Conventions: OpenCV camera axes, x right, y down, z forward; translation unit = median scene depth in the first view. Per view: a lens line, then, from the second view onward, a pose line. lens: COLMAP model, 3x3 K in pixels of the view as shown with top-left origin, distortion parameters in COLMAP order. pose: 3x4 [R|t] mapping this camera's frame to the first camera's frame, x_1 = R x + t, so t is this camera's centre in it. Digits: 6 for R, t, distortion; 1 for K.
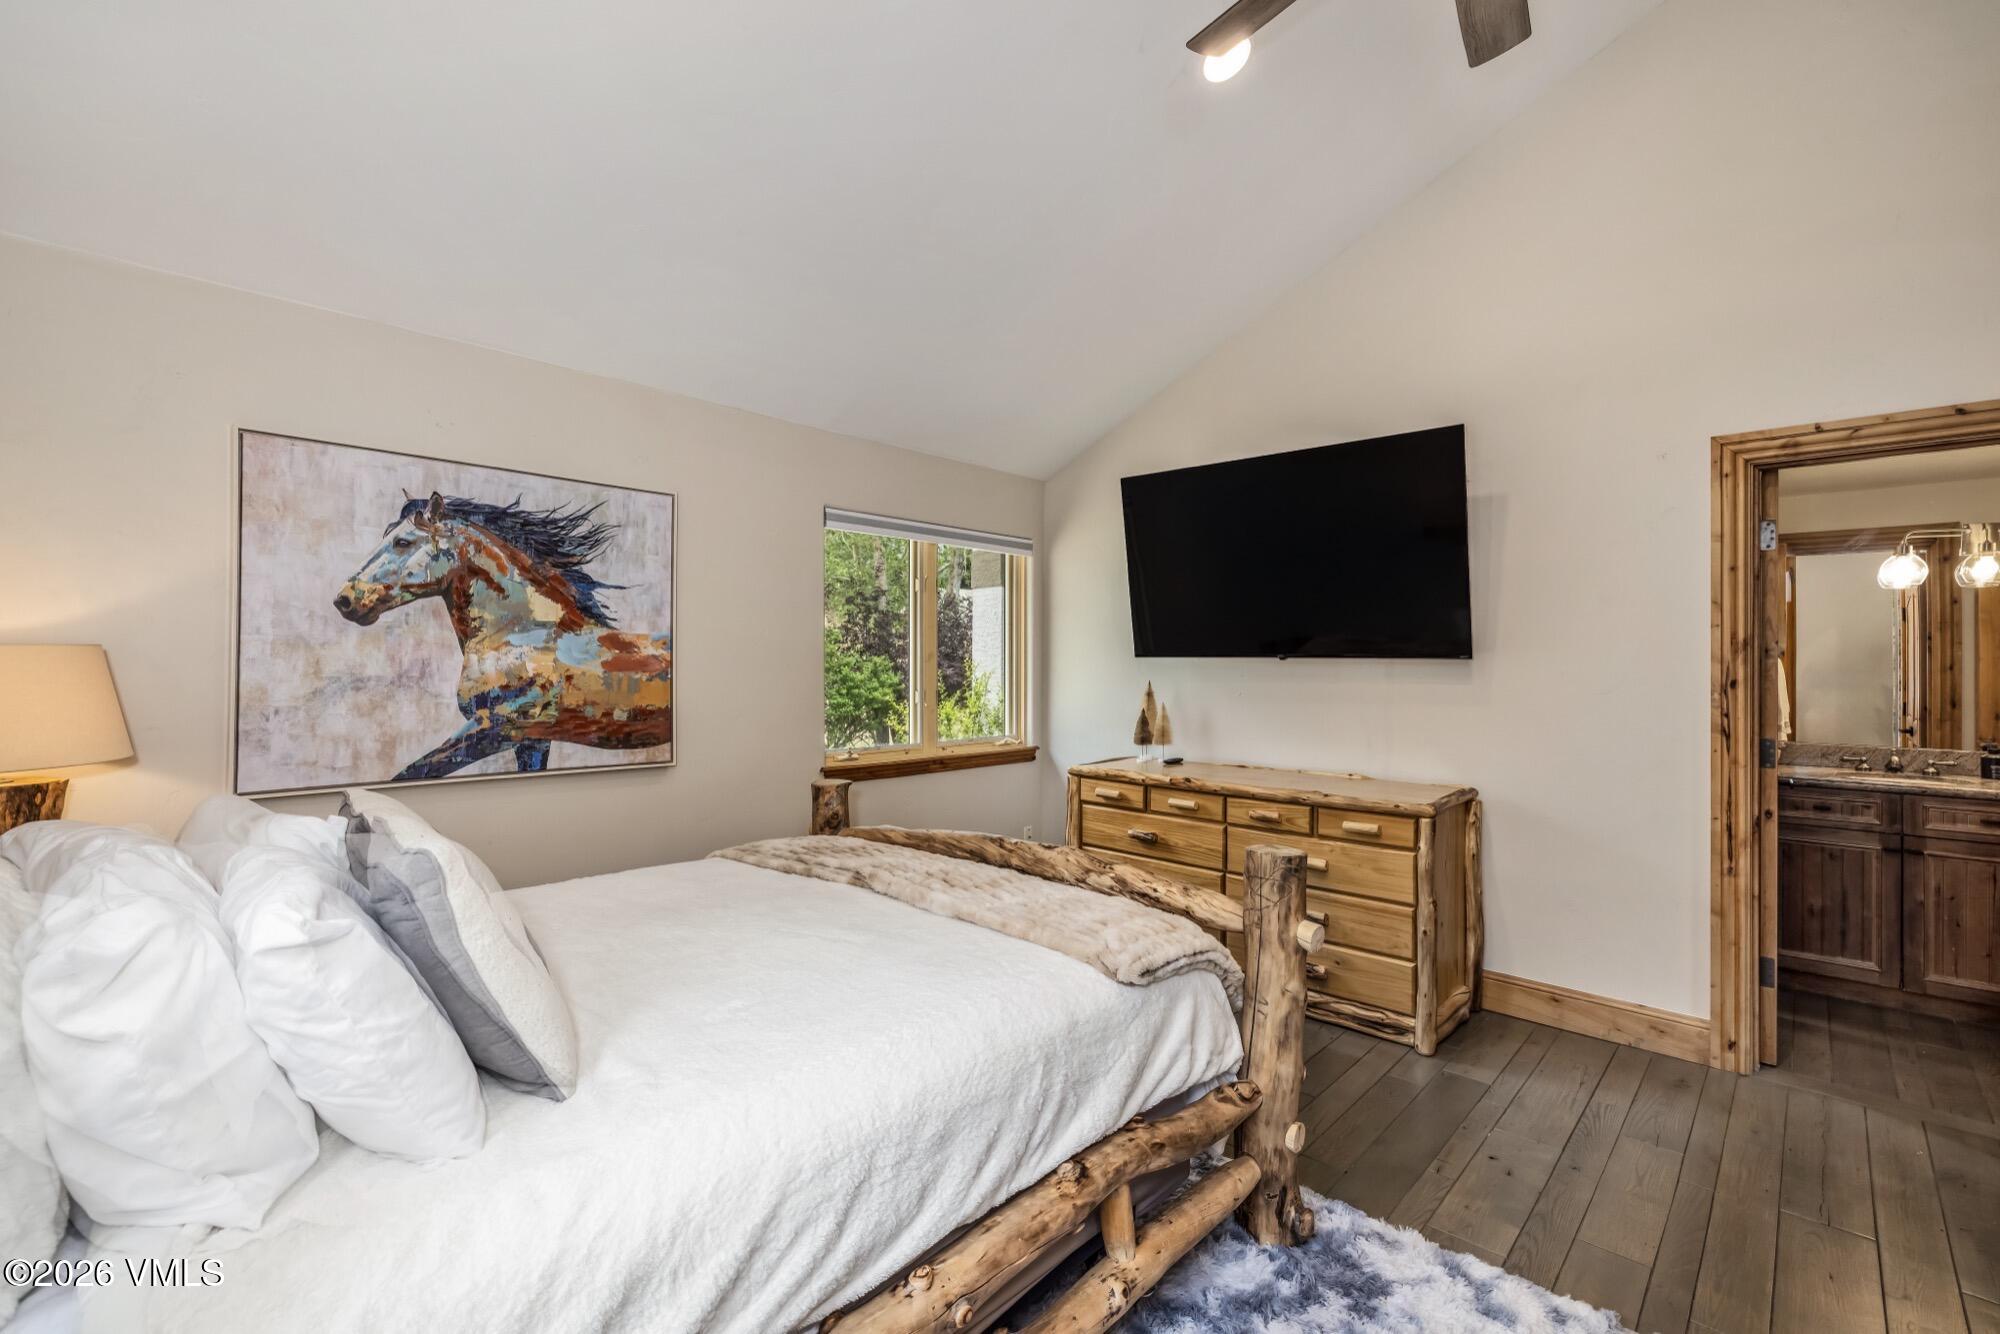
lens RADIAL K [[879.5, 0, 998.3], [0, 879.5, 667.8], [0, 0, 1]] dist [-0.003676, -0.000198]
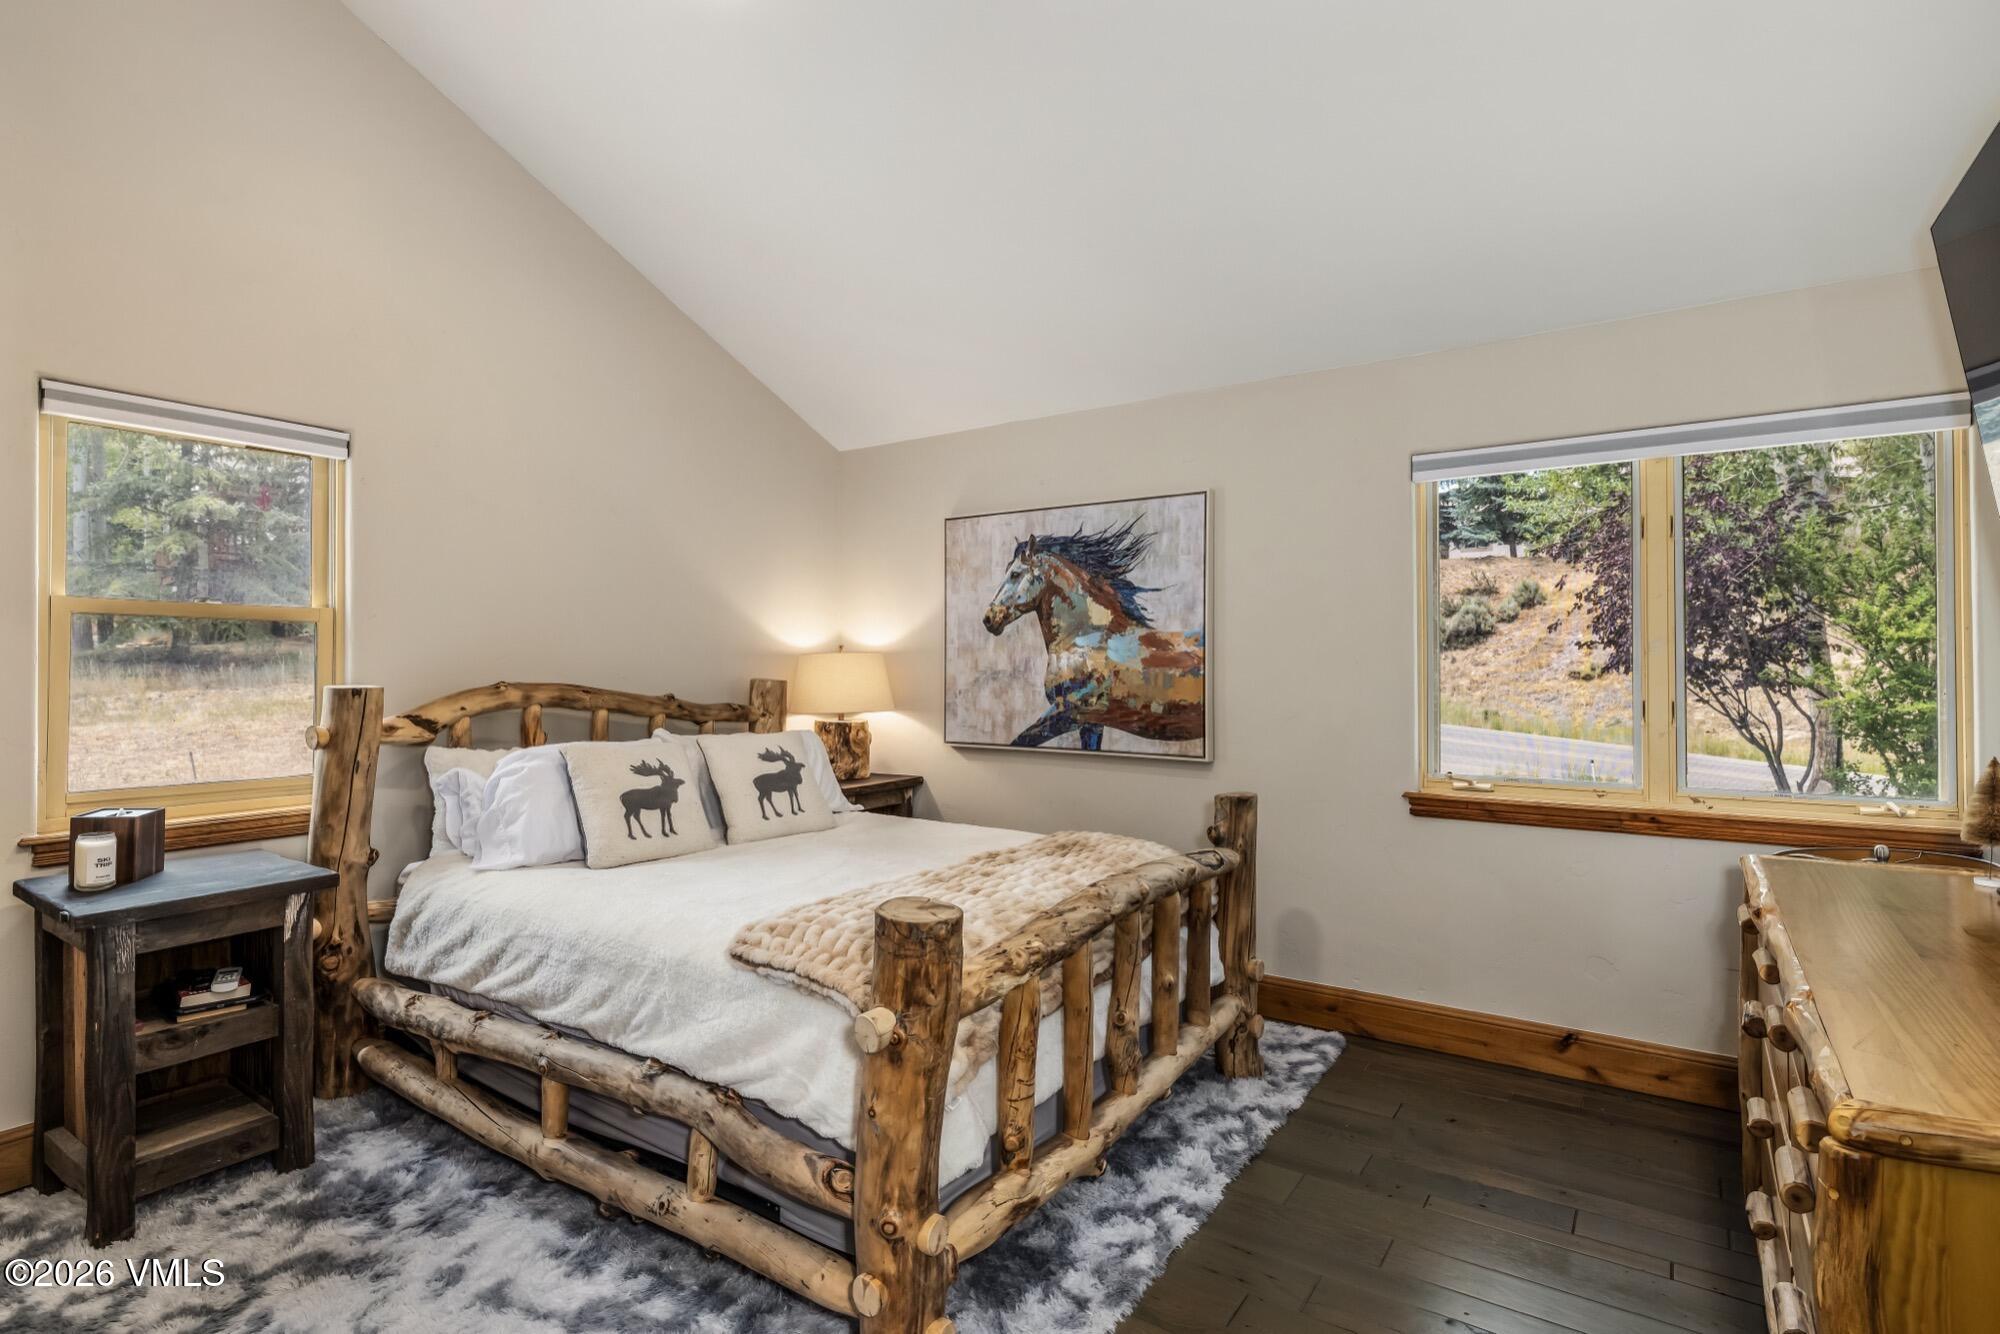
lens RADIAL K [[1000.8, 0, 996.2], [0, 1000.8, 661.8], [0, 0, 1]] dist [0.004689, 0.000115]
pose [[0.141195, -0.008865, -0.989942, 0.837571], [-0.002329, 0.999954, -0.009286, 0.009964], [0.989979, 0.003617, 0.141168, 0.696193]]
